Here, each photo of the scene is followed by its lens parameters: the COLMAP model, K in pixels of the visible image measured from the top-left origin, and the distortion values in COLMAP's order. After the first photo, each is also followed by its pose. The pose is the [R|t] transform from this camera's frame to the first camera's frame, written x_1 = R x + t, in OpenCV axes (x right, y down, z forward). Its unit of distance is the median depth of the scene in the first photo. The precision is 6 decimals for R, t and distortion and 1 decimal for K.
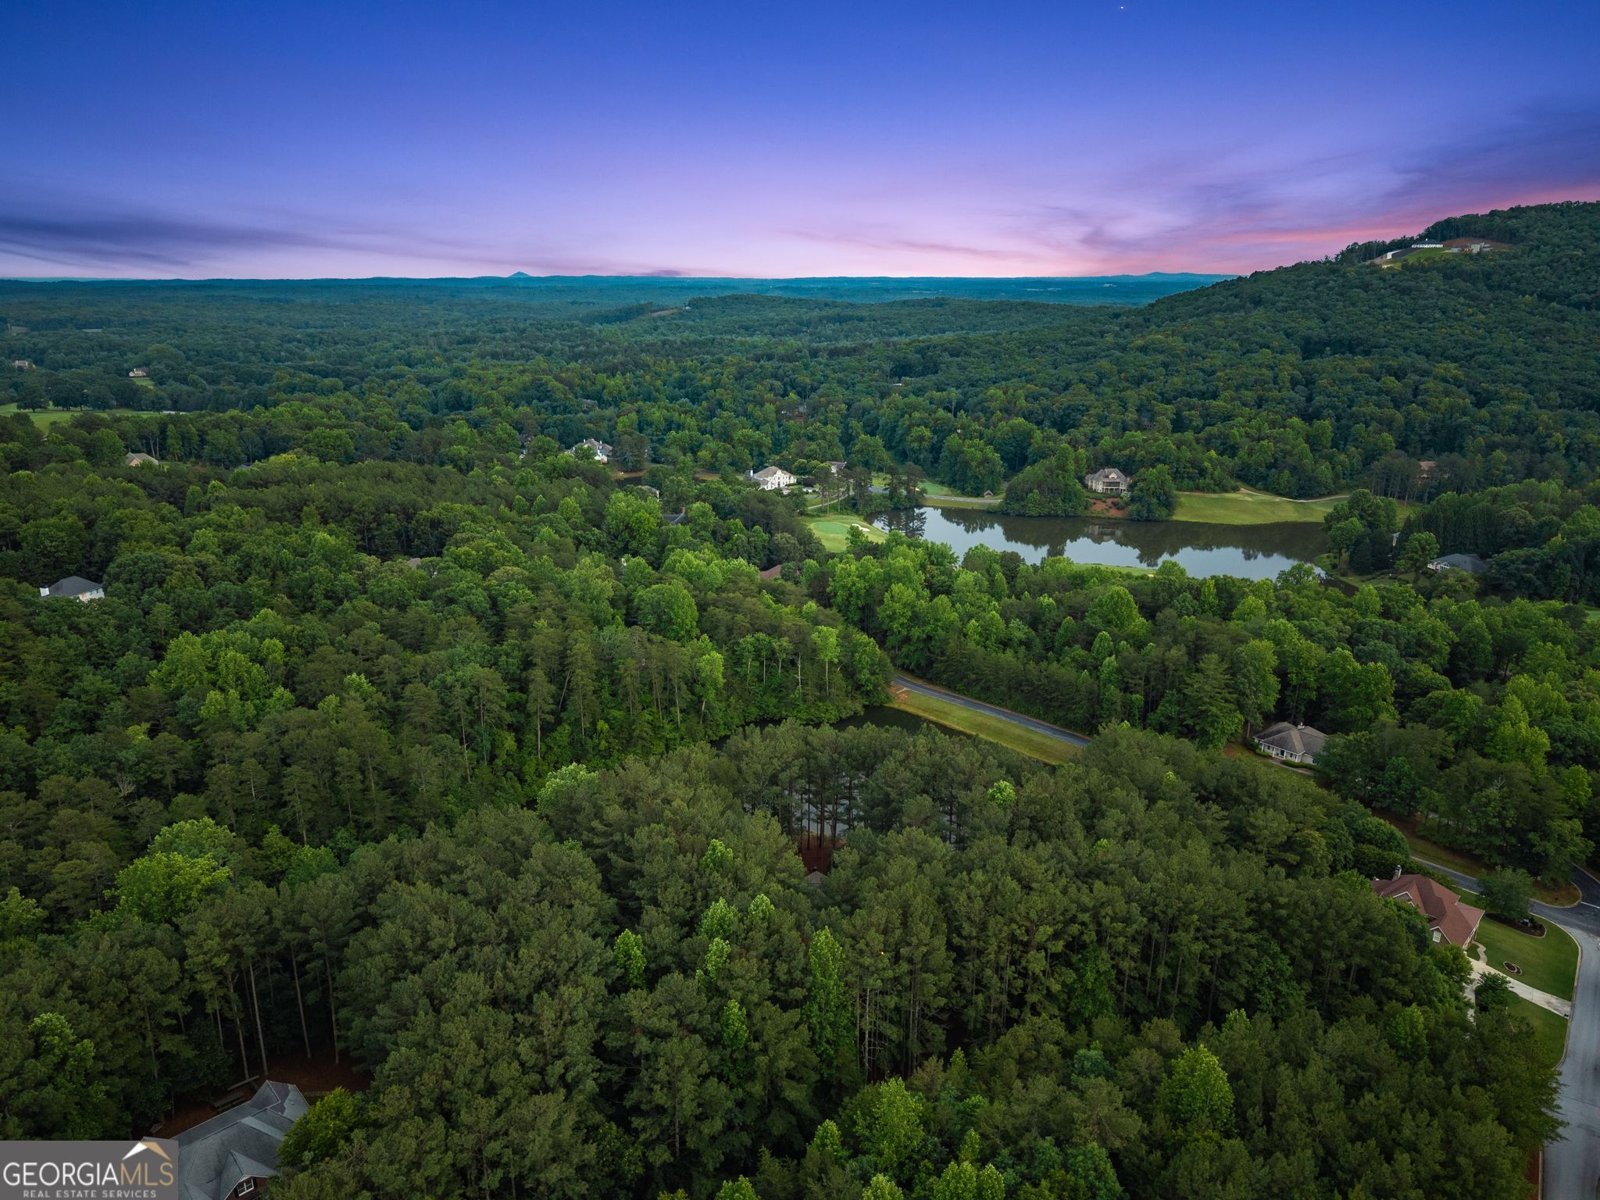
lens RADIAL K [[1109.8, 0, 810.0], [0, 1109.8, 594.0], [0, 0, 1]] dist [0.044581, -0.066482]
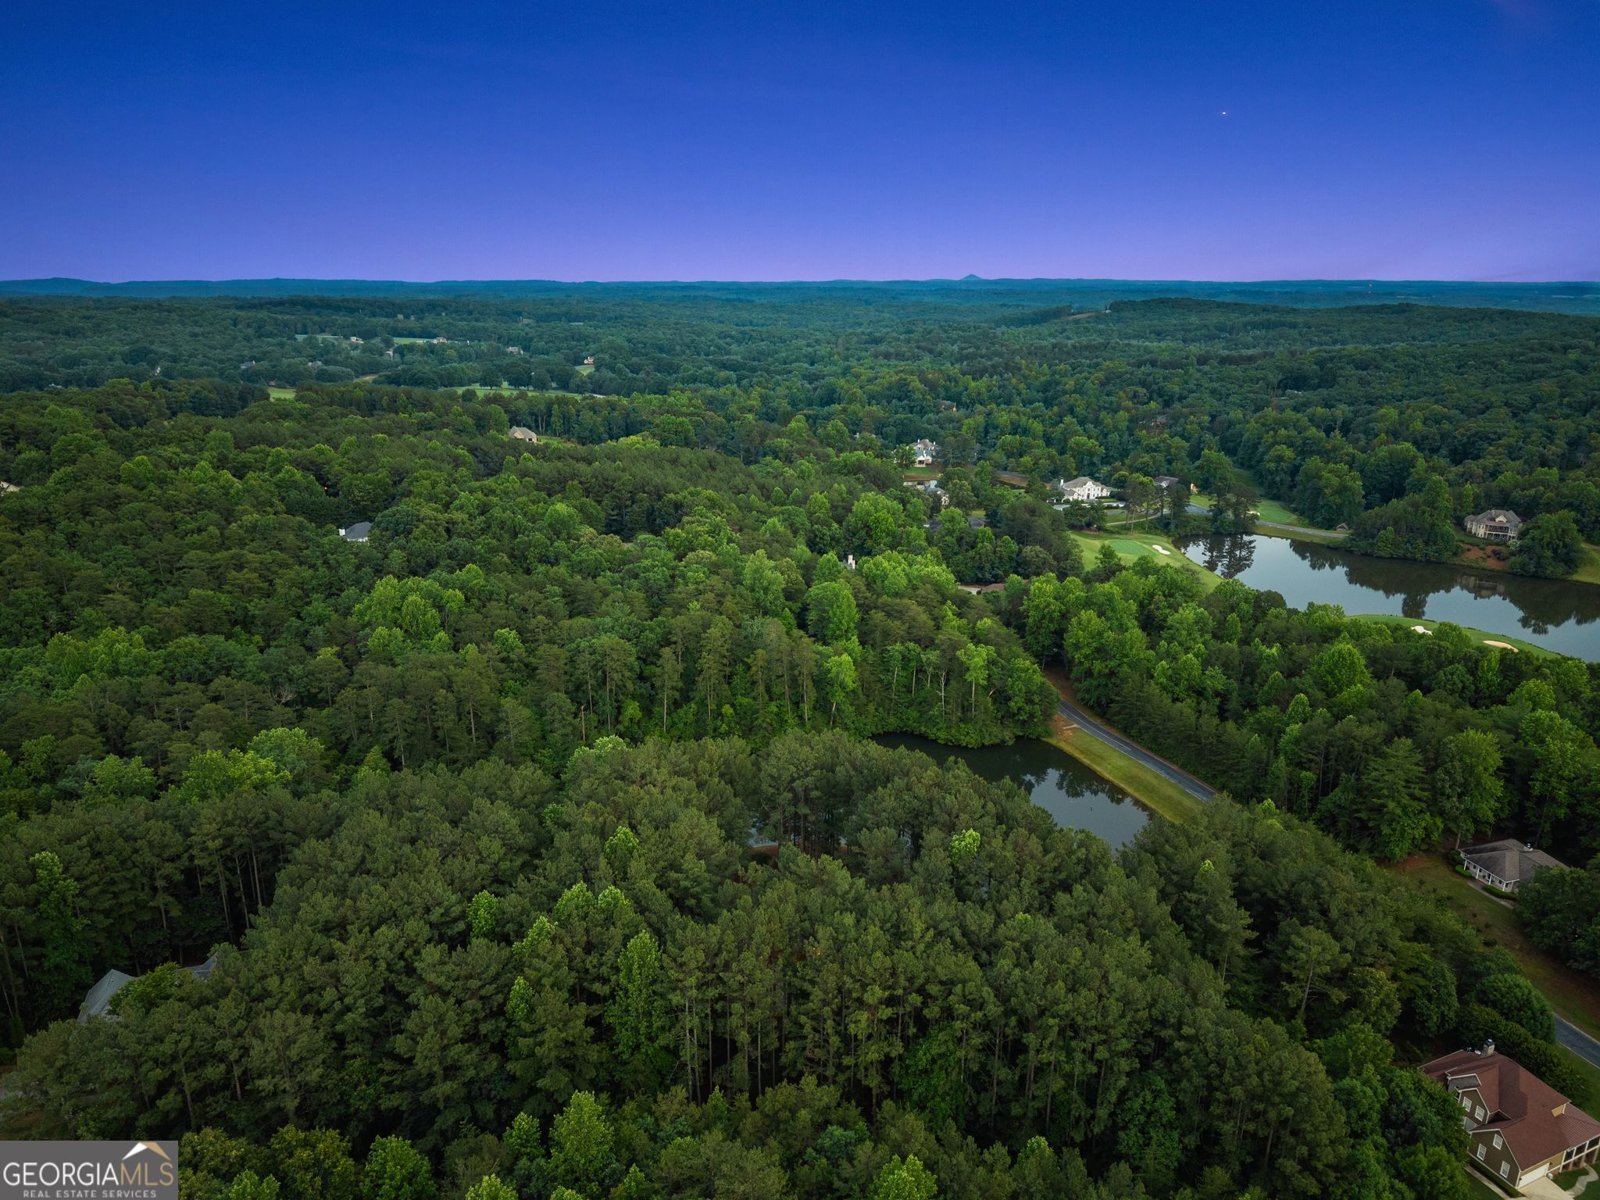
lens RADIAL K [[1109.8, 0, 810.0], [0, 1109.8, 594.0], [0, 0, 1]] dist [0.044581, -0.066482]
pose [[0.914952, 0.113165, -0.387371, 0.141559], [-0.114197, 0.993248, 0.020434, -0.009695], [0.387068, 0.025541, 0.921698, 0.039584]]
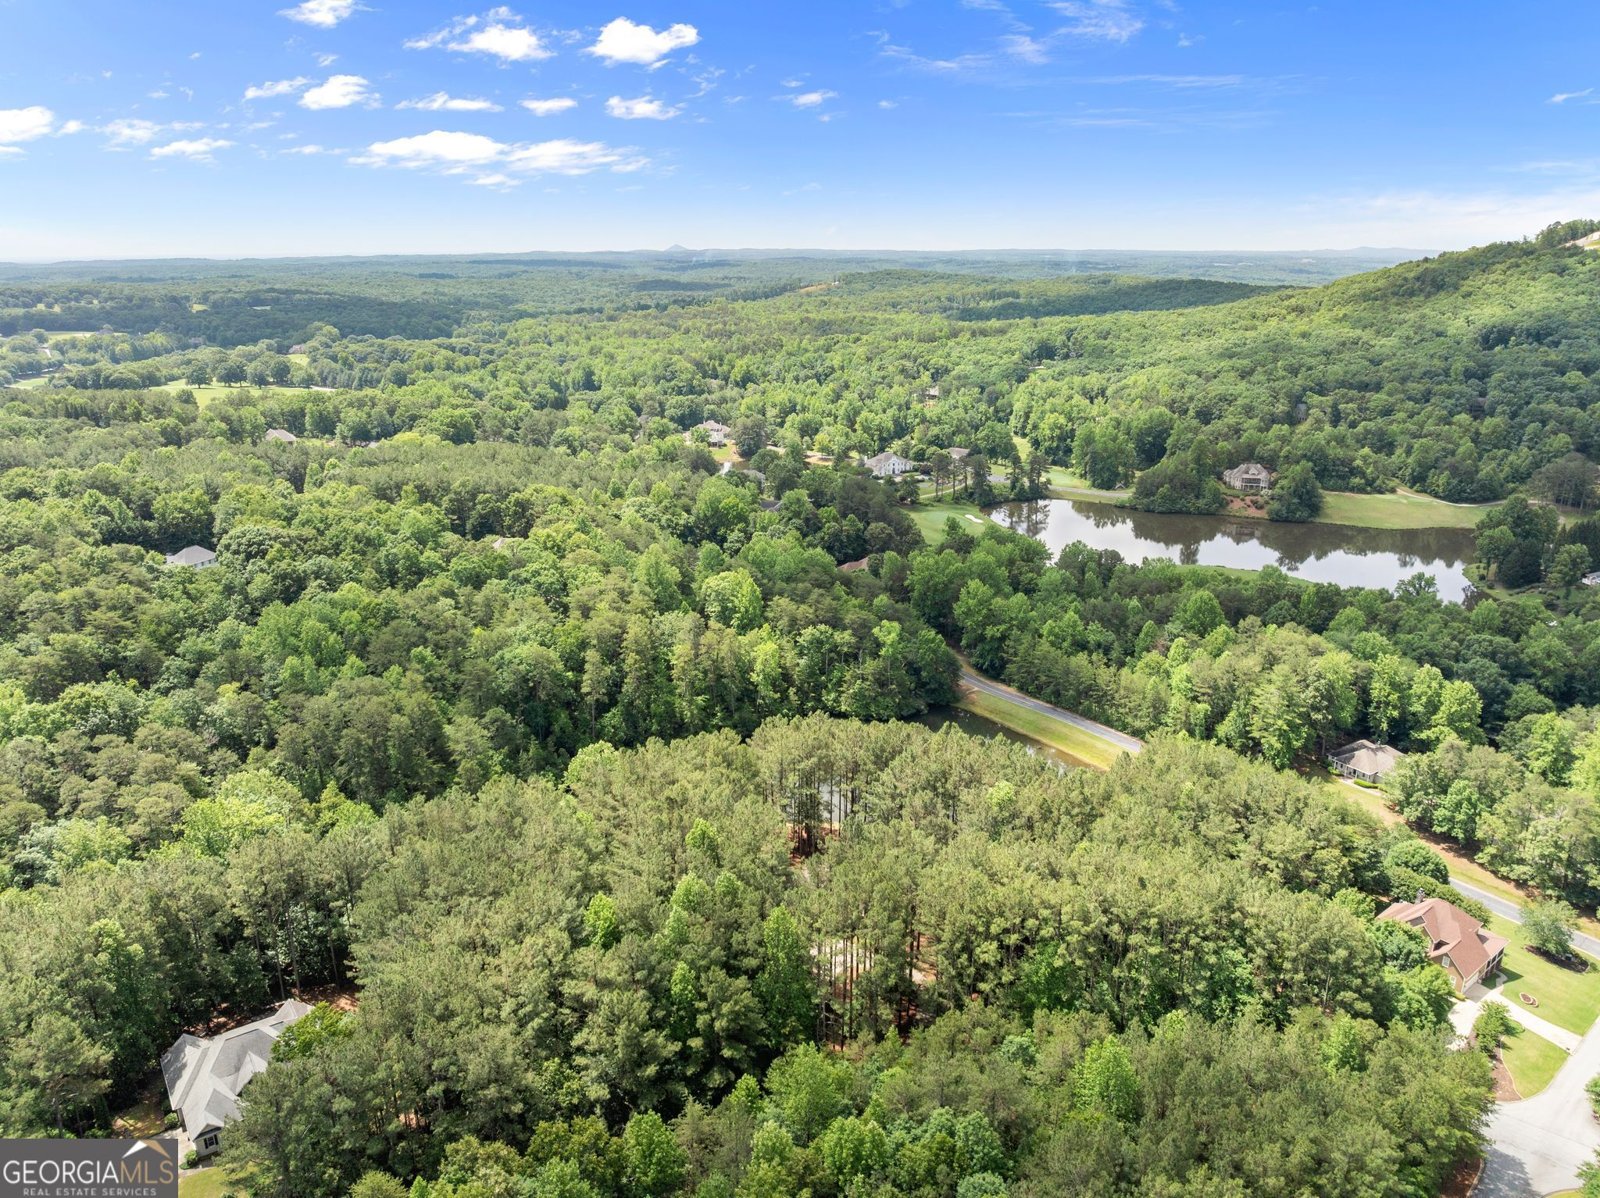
lens RADIAL K [[1197.4, 0, 822.8], [0, 1197.4, 565.0], [0, 0, 1]] dist [-0.041275, -0.003033]
pose [[0.990648, 0.033899, -0.132166, 0.054205], [-0.036045, 0.999254, -0.013883, -0.001718], [0.131597, 0.018517, 0.991130, -0.033397]]
